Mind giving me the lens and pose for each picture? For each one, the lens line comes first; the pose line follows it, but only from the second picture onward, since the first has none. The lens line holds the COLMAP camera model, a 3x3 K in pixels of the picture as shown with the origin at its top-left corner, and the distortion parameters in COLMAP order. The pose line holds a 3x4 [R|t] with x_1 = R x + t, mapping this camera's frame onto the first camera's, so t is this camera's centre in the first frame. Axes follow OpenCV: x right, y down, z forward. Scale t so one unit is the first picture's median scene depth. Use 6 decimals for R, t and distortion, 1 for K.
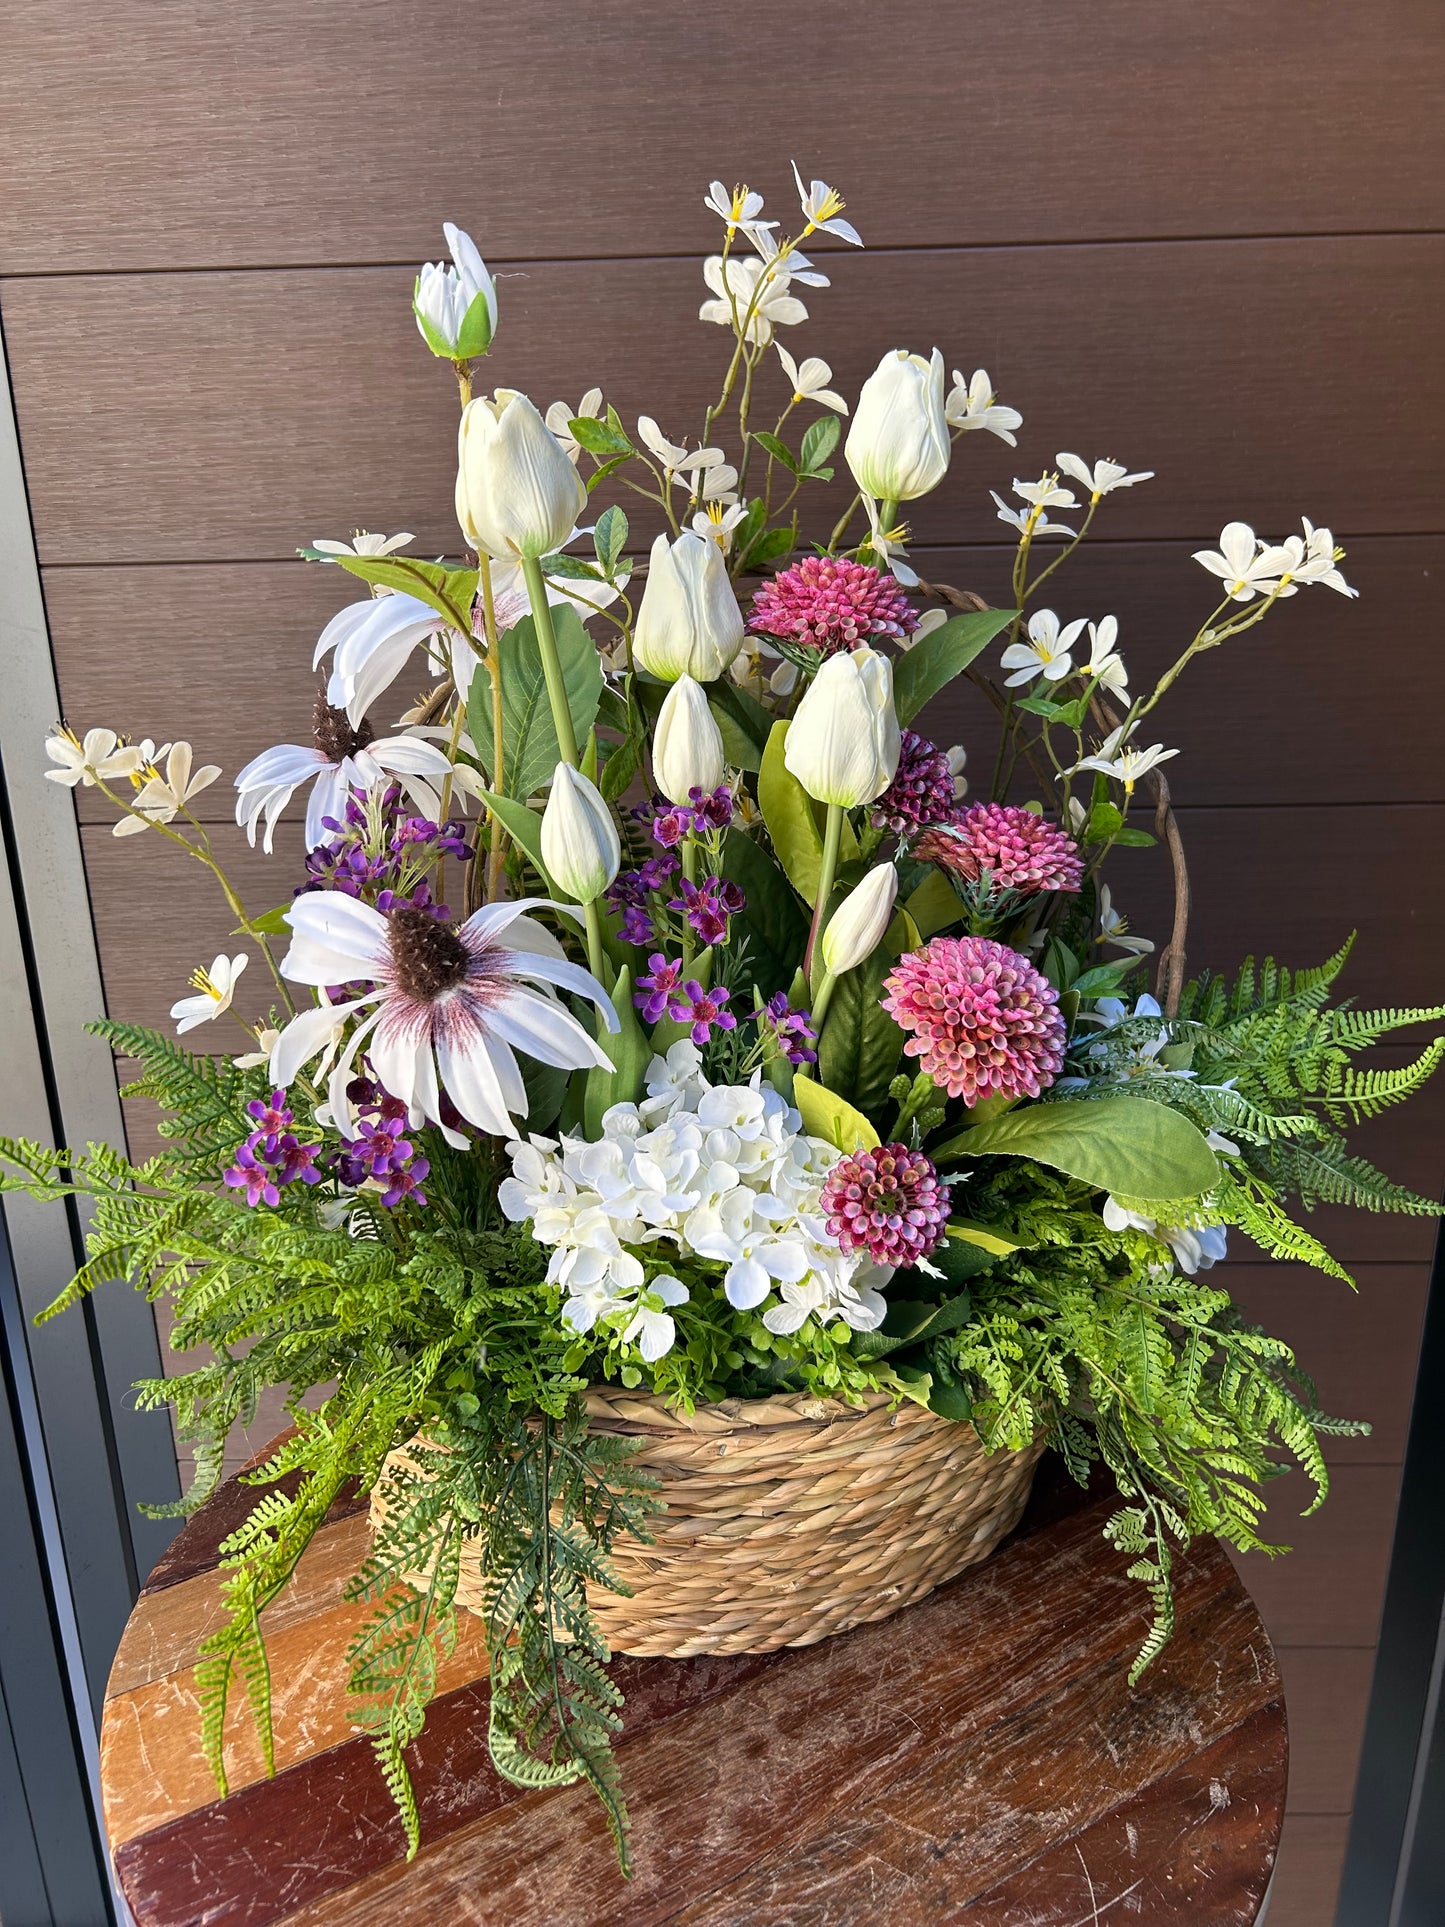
lens RADIAL K [[1489.2, 0, 711.3], [0, 1489.2, 956.6], [0, 0, 1]] dist [0.048084, -0.068865]
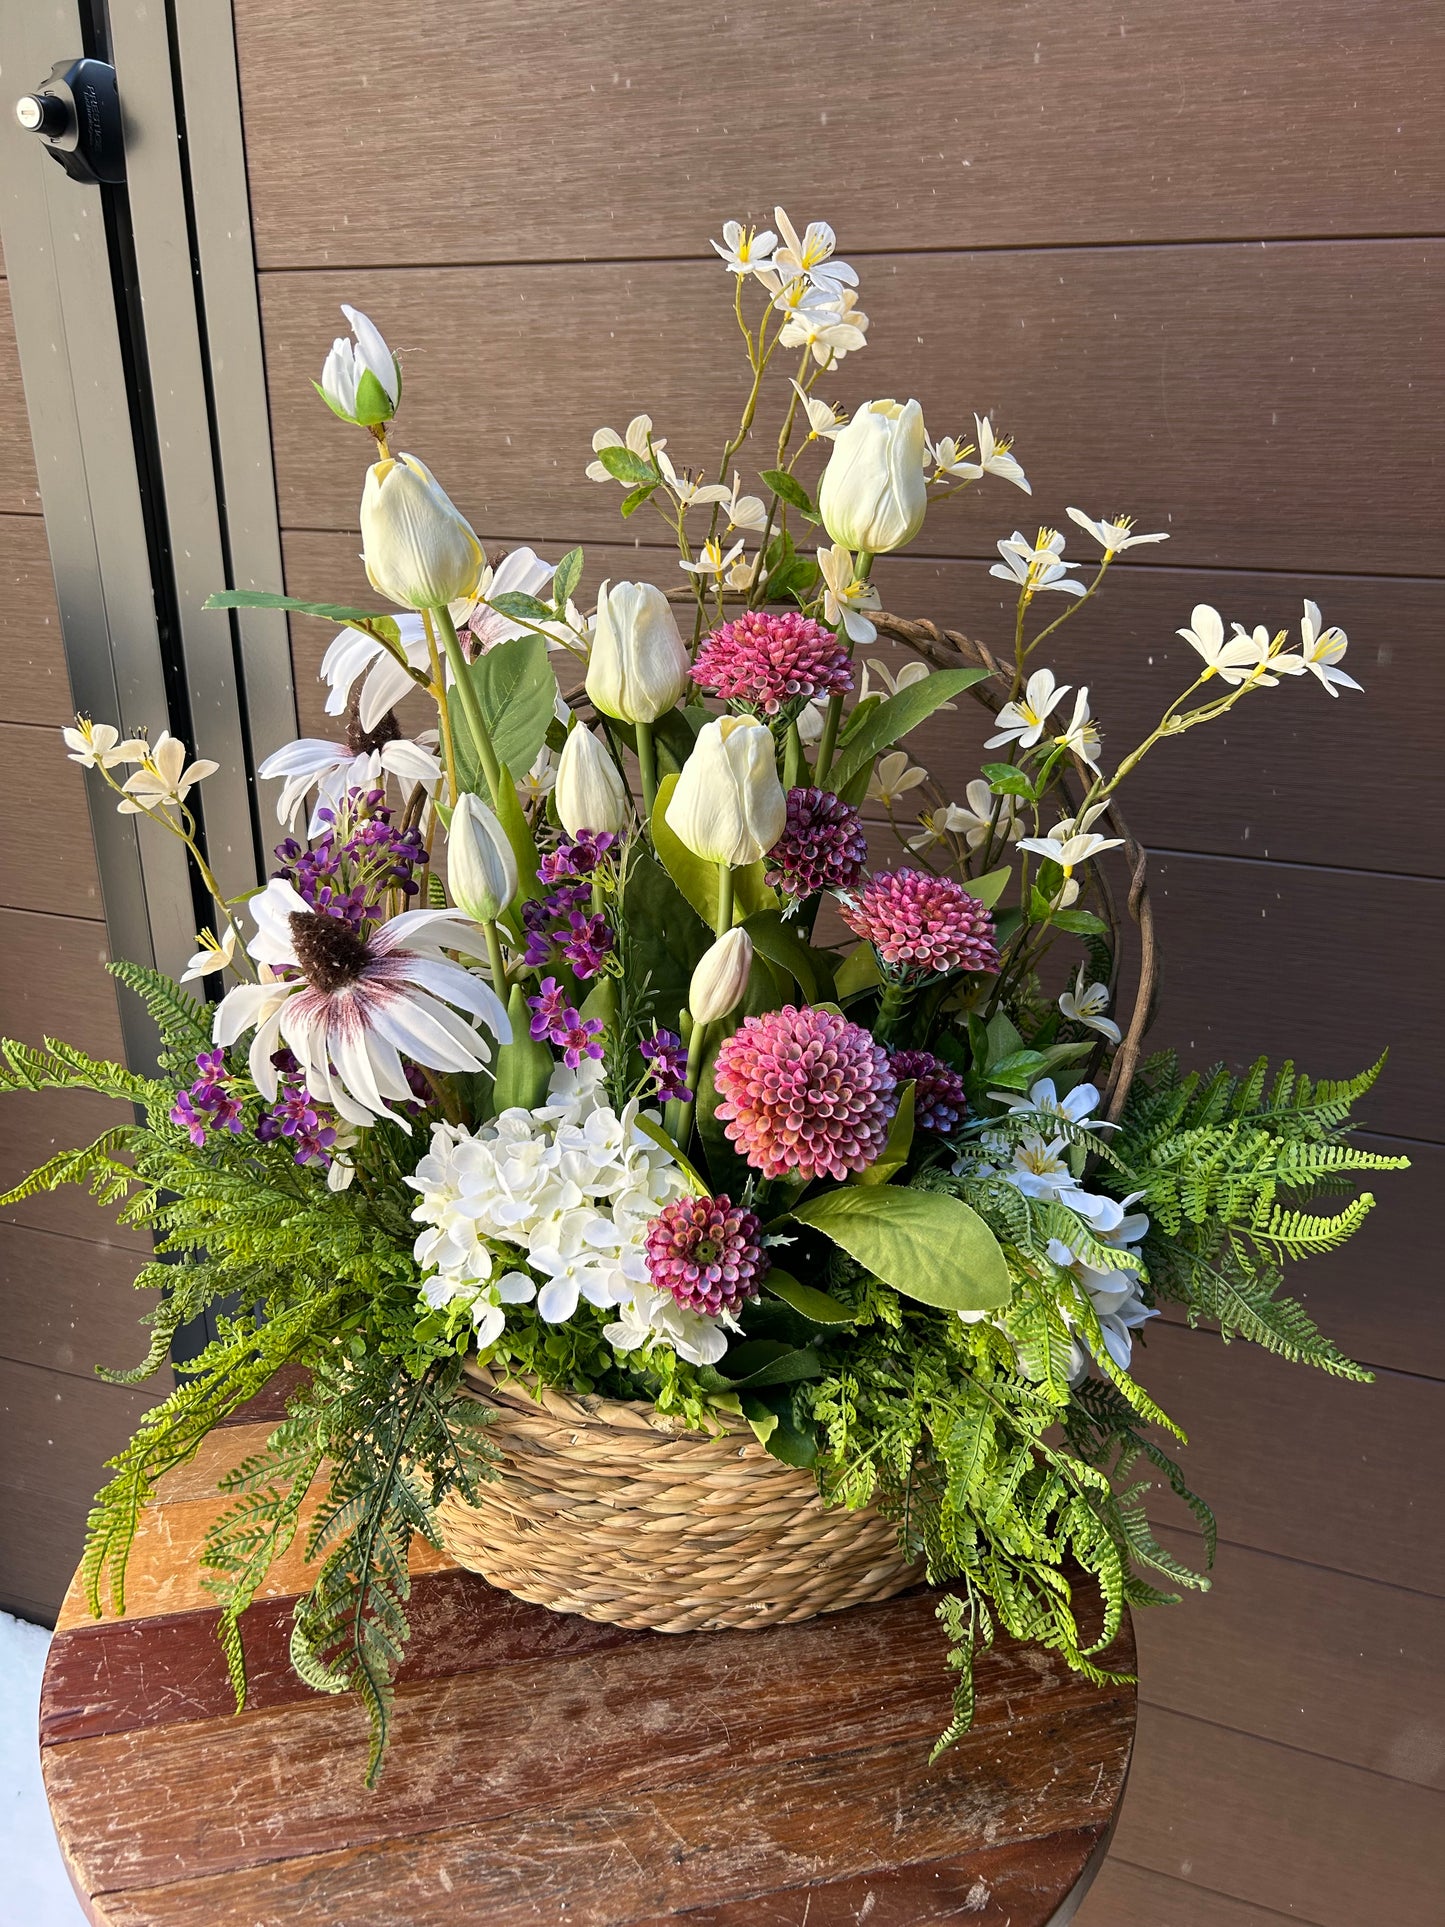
lens RADIAL K [[1492.4, 0, 704.5], [0, 1492.4, 955.7], [0, 0, 1]] dist [0.043997, -0.061803]
pose [[0.940143, 0.145246, -0.308276, 0.365313], [-0.125753, 0.988642, 0.082296, -0.110438], [0.316728, -0.038604, 0.947730, 0.022412]]
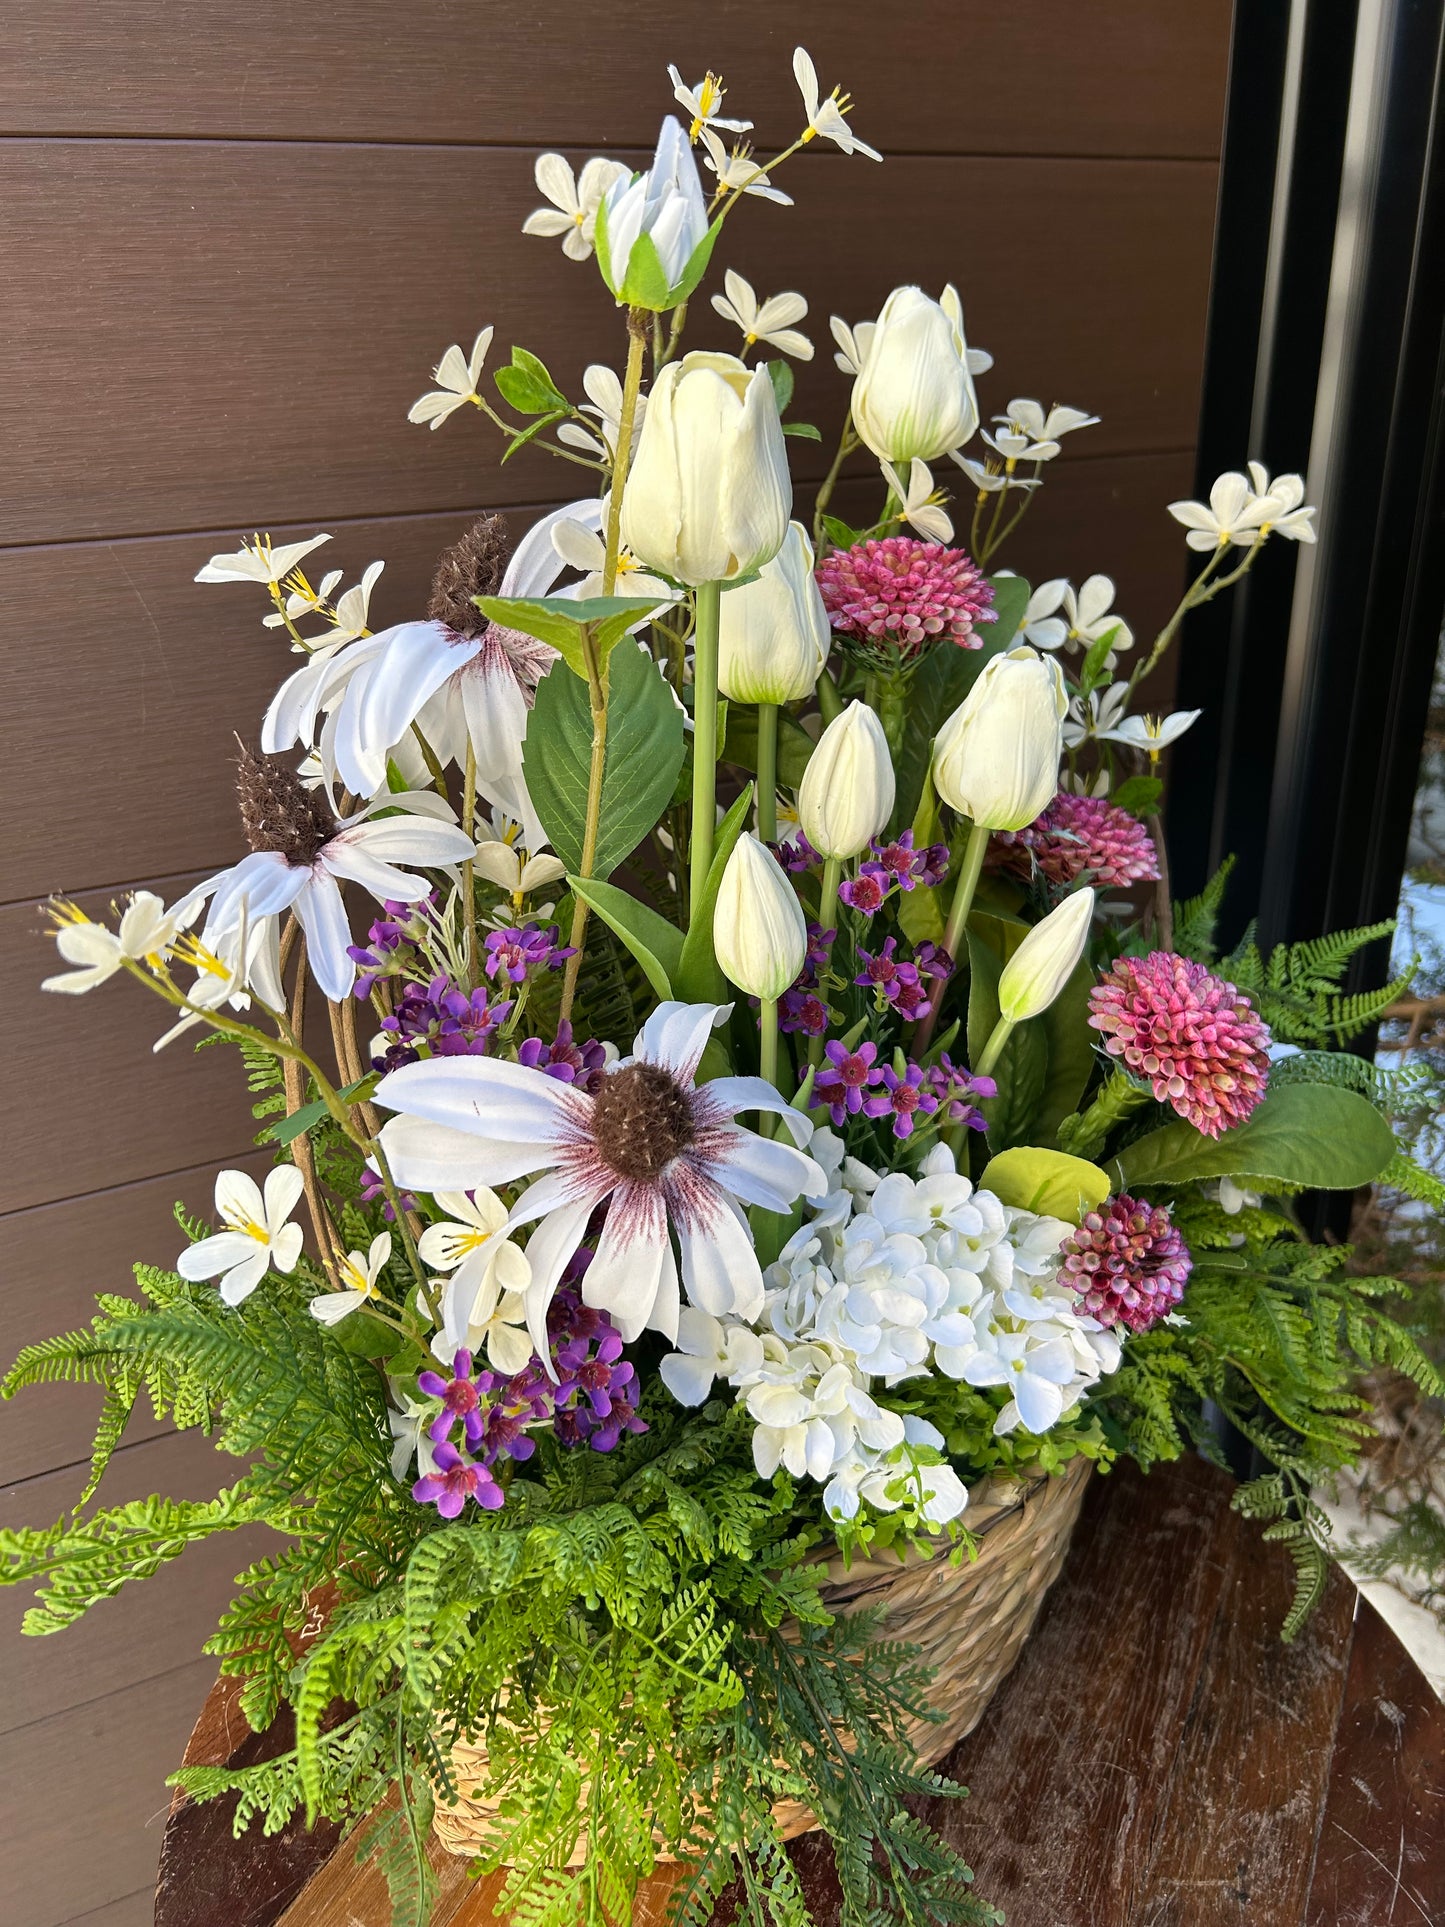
lens RADIAL K [[1490.4, 0, 724.2], [0, 1490.4, 934.1], [0, 0, 1]] dist [0.048208, -0.068825]
pose [[0.874025, -0.184377, 0.449540, -0.413314], [0.159618, 0.982811, 0.092757, -0.135014], [-0.458915, -0.009317, 0.888431, 0.277749]]
